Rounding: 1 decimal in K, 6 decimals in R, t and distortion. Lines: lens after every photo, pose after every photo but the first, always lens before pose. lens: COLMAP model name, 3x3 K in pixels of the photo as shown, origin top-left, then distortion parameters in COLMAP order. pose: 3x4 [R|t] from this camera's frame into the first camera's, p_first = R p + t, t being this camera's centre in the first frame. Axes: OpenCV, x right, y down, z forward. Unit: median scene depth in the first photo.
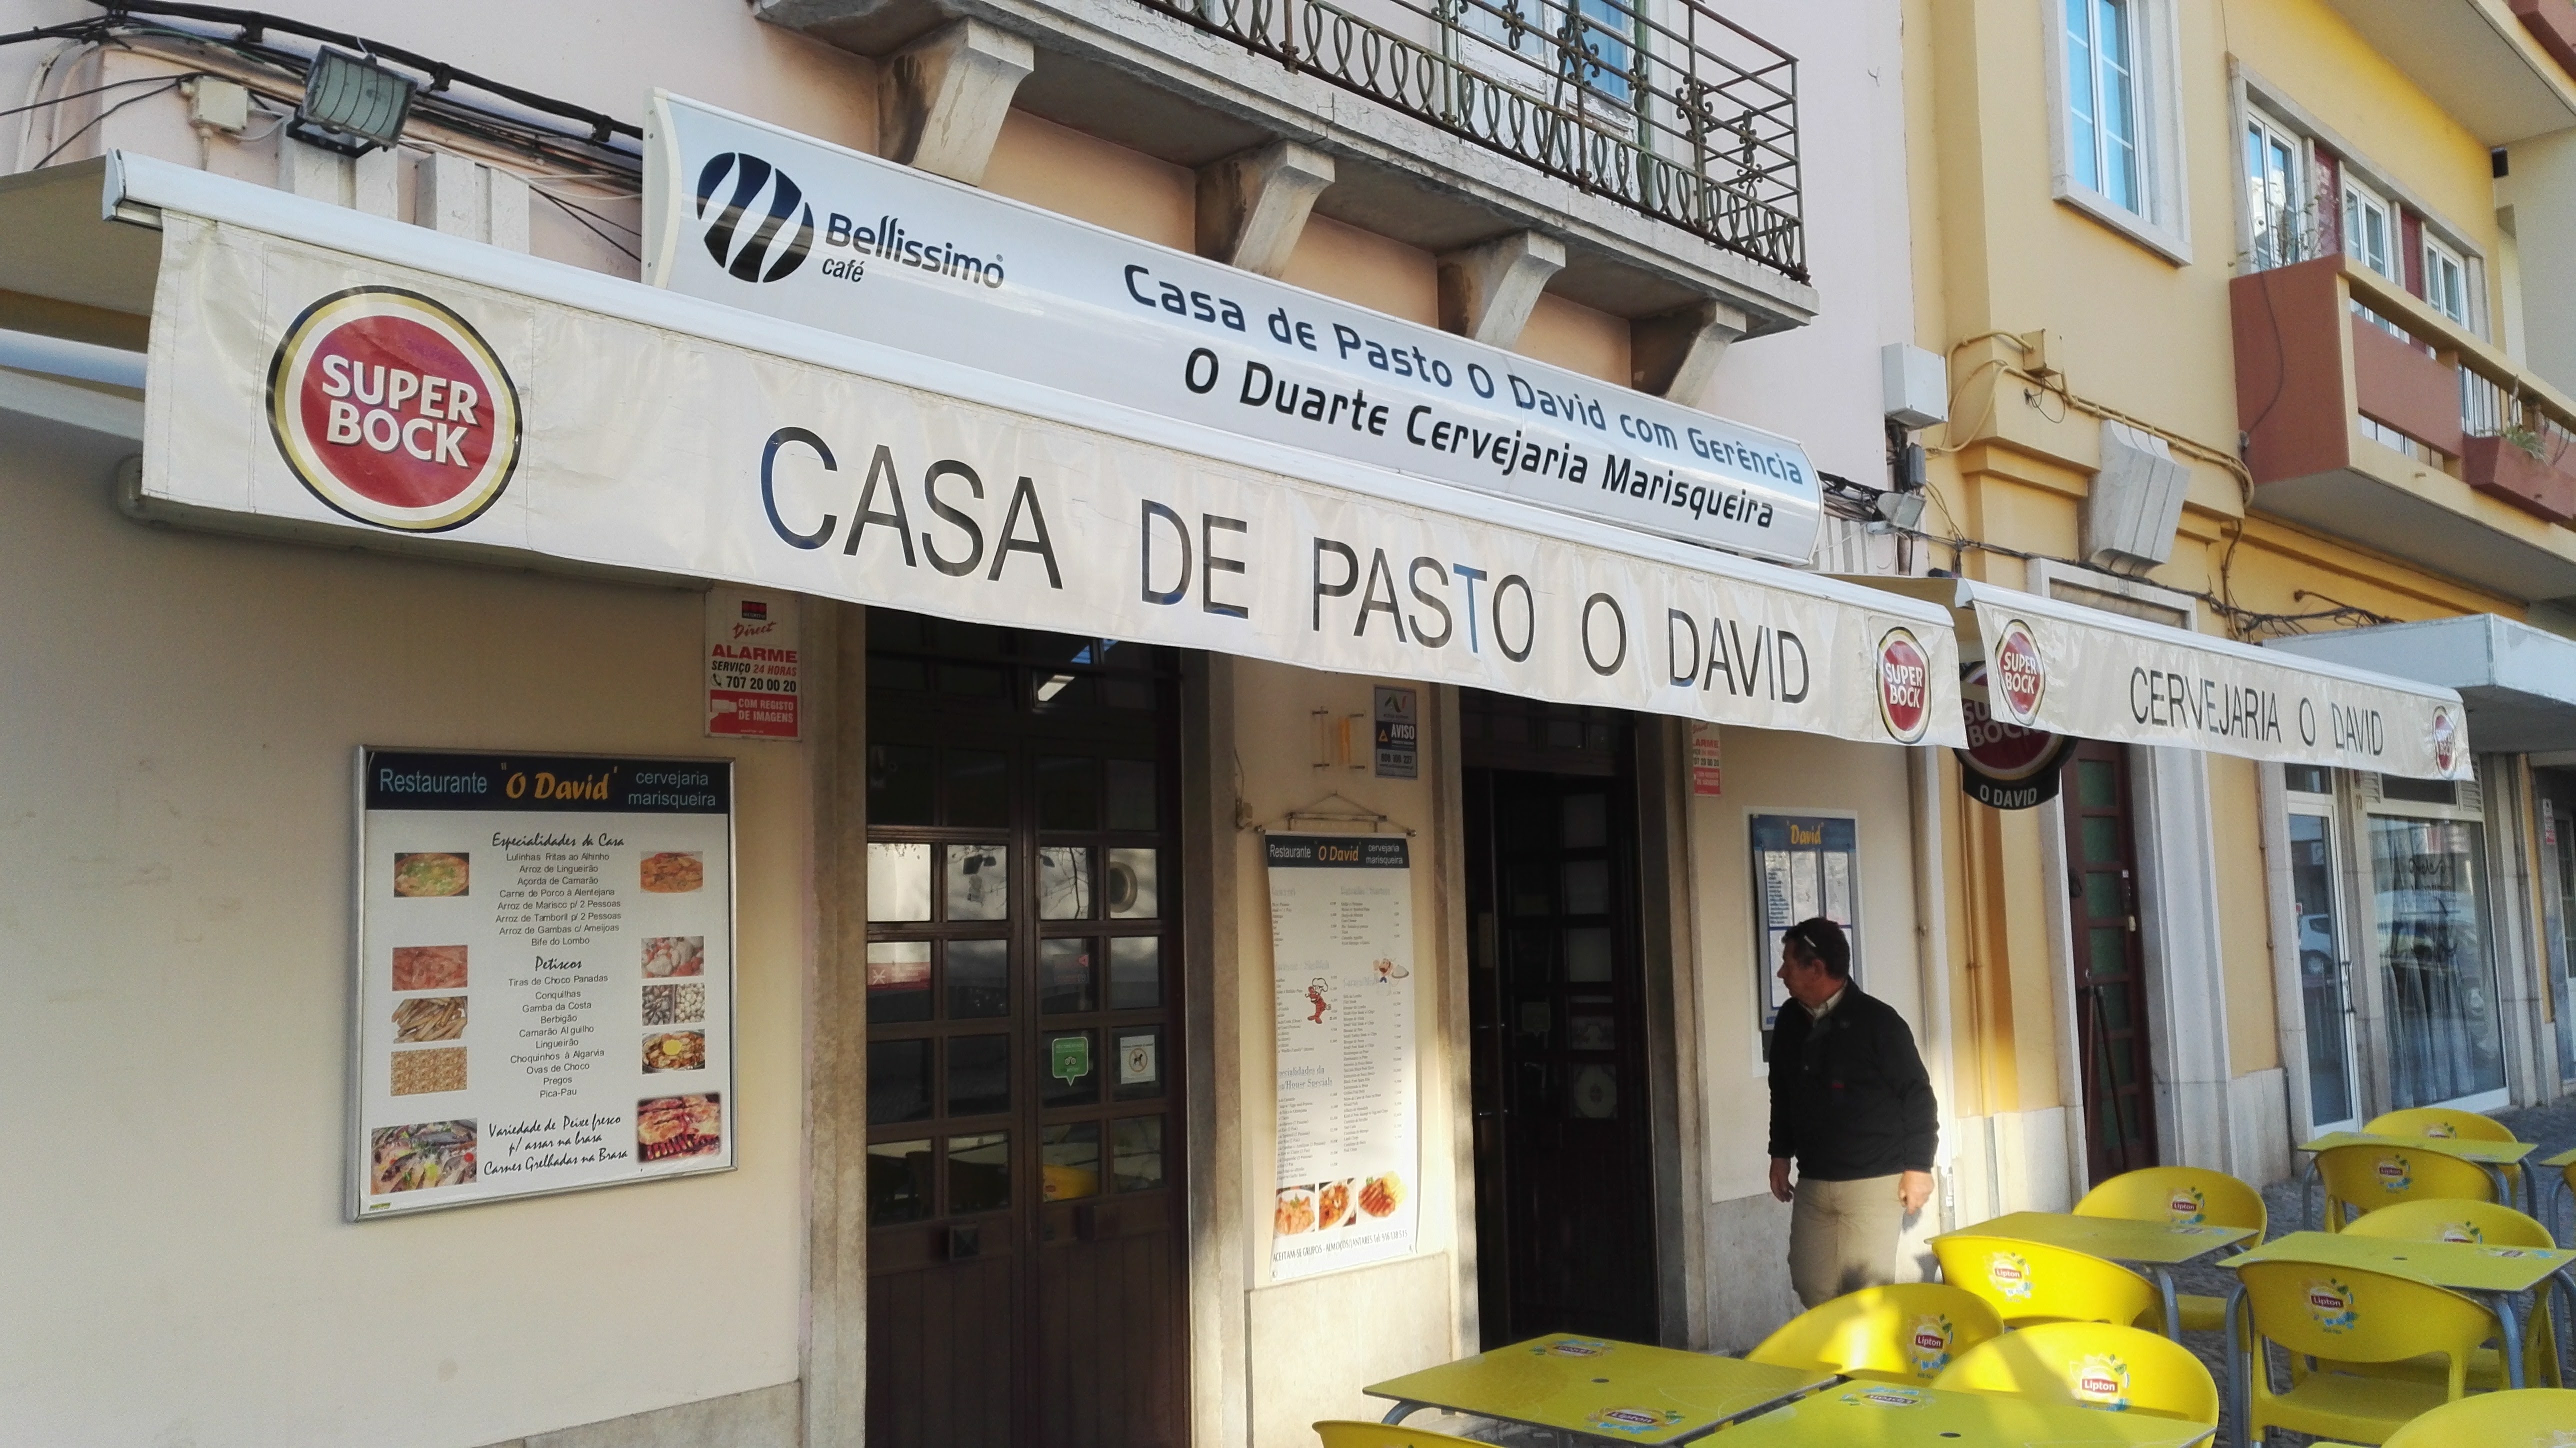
lens RADIAL K [[2042.5, 0, 1286.0], [0, 2042.5, 723.9], [0, 0, 1]] dist [0.012774, 0.003134]
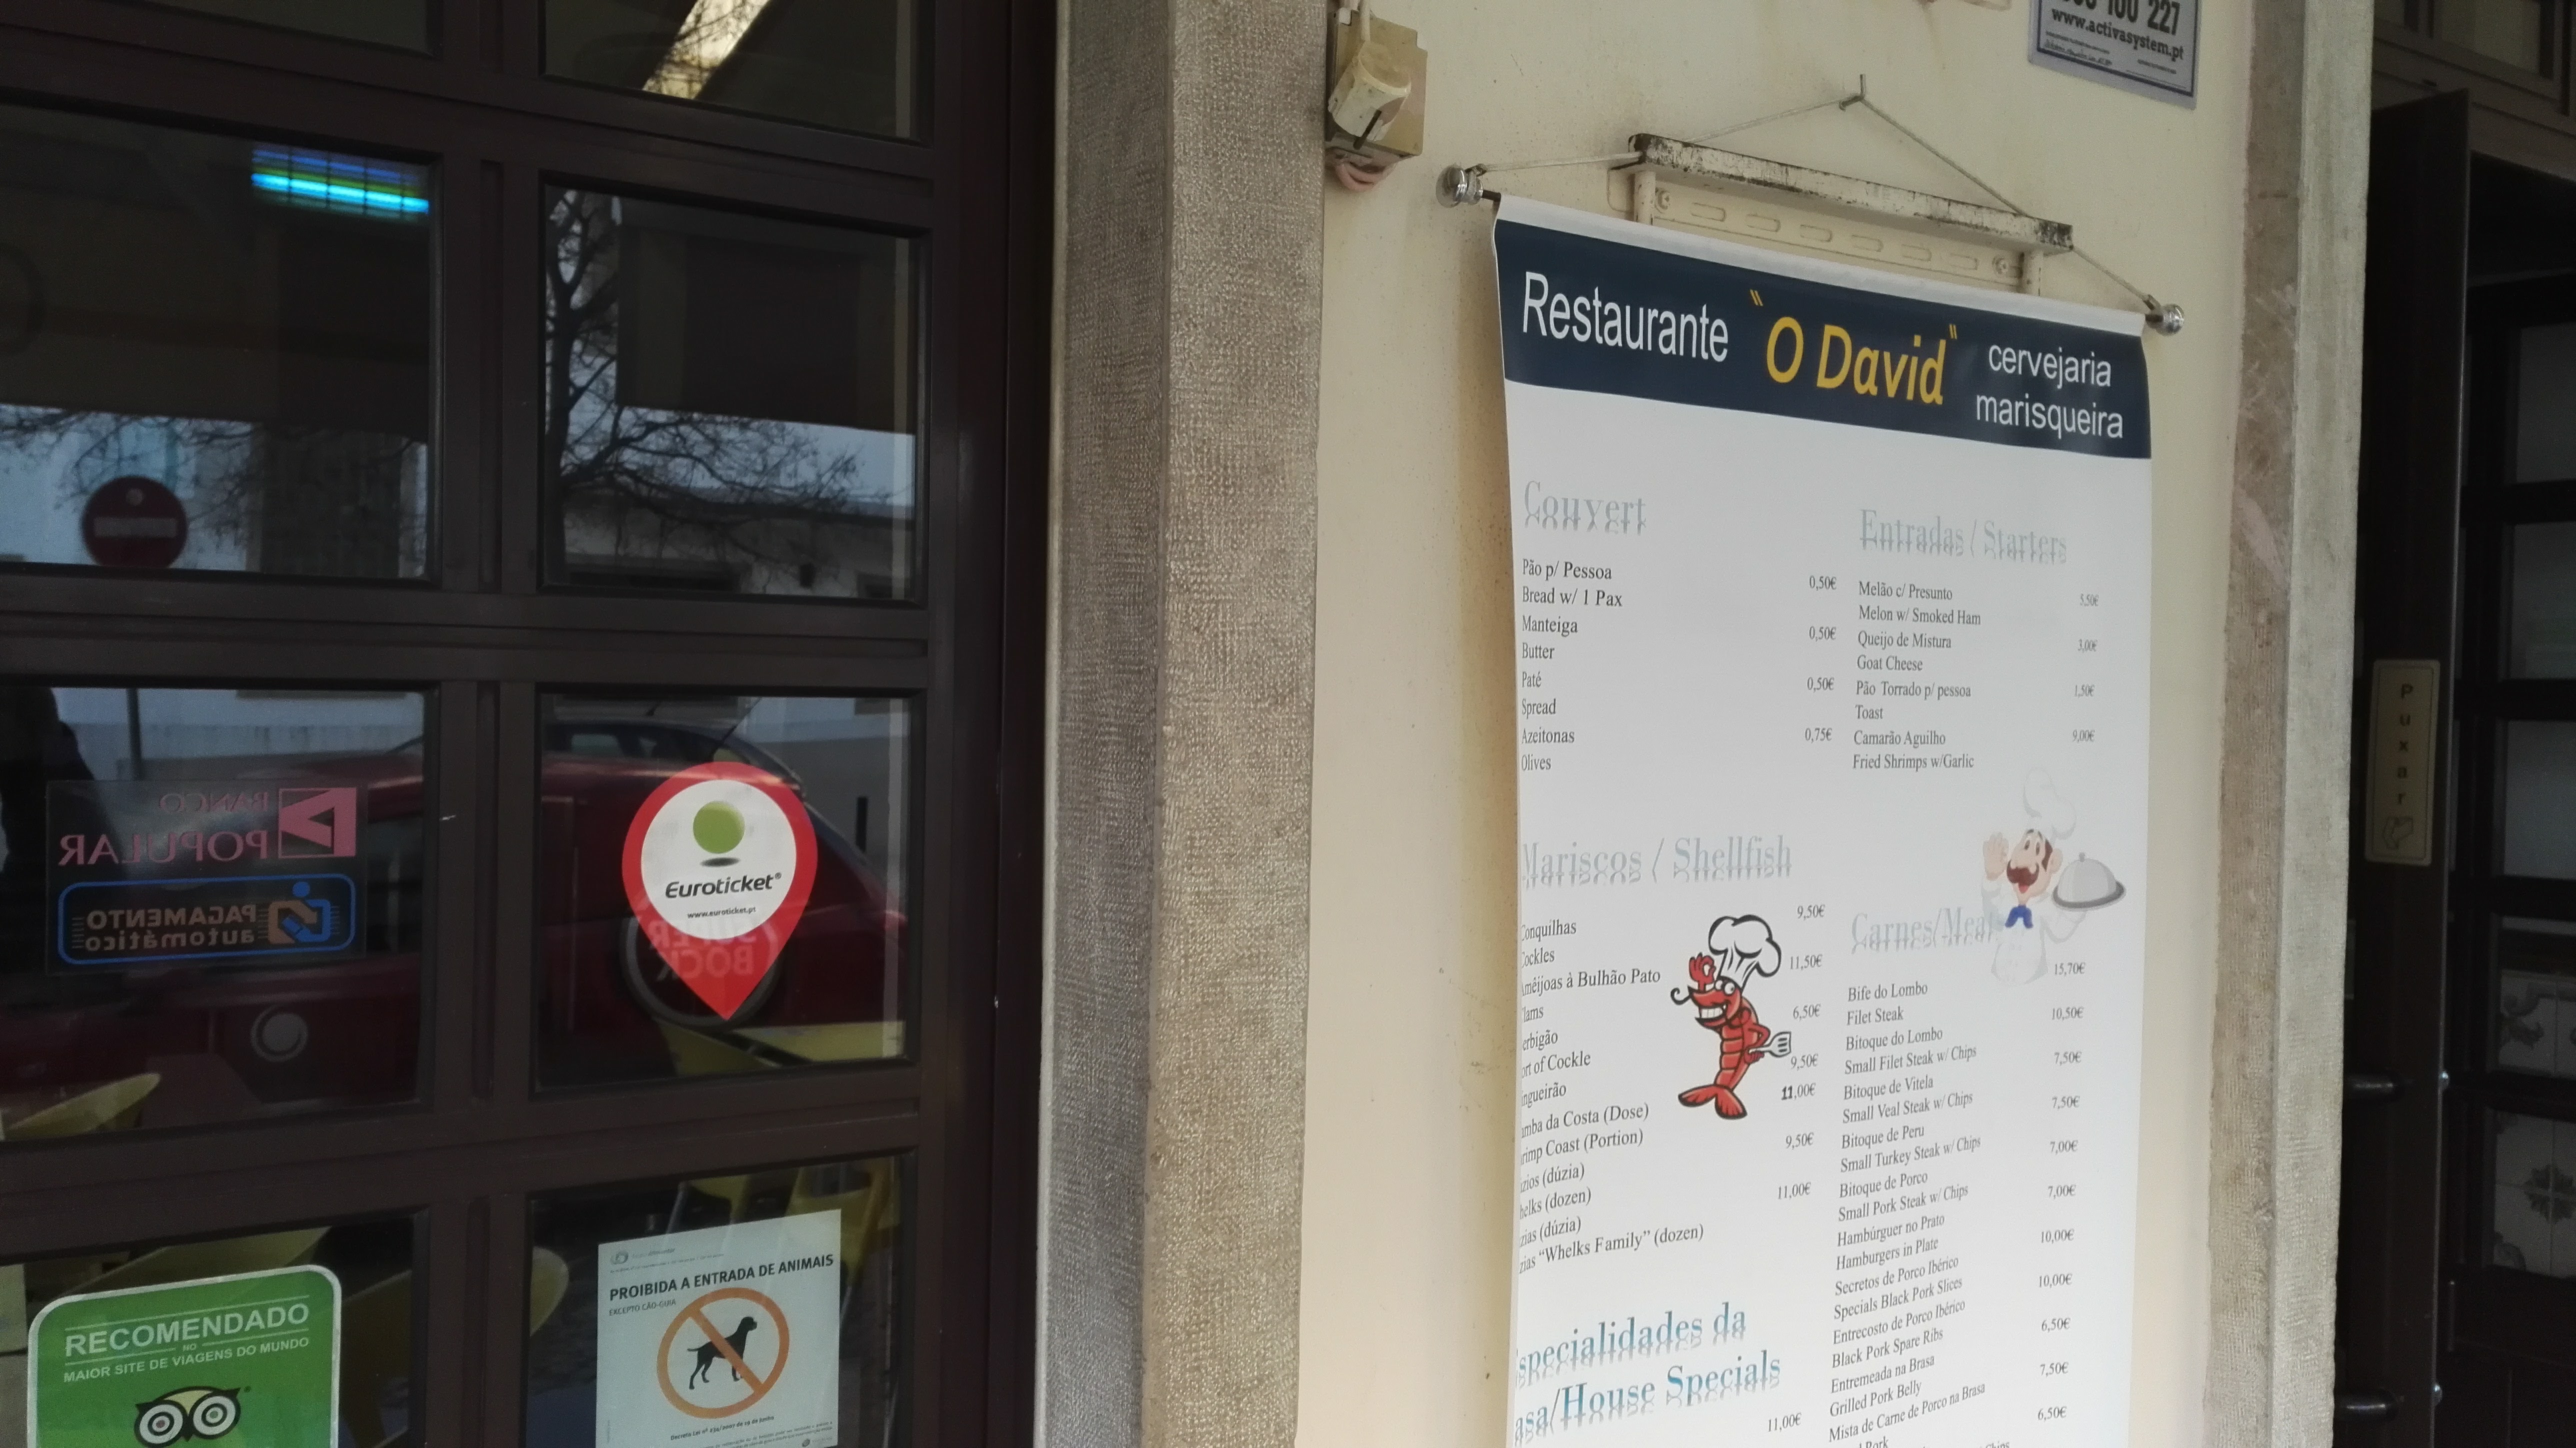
lens RADIAL K [[2042.5, 0, 1286.7], [0, 2042.5, 726.1], [0, 0, 1]] dist [0.012774, 0.003134]
pose [[0.976162, 0.044398, -0.212454, 0.014112], [-0.017911, 0.991994, 0.125010, 0.076485], [0.216303, -0.118225, 0.969142, 0.769868]]
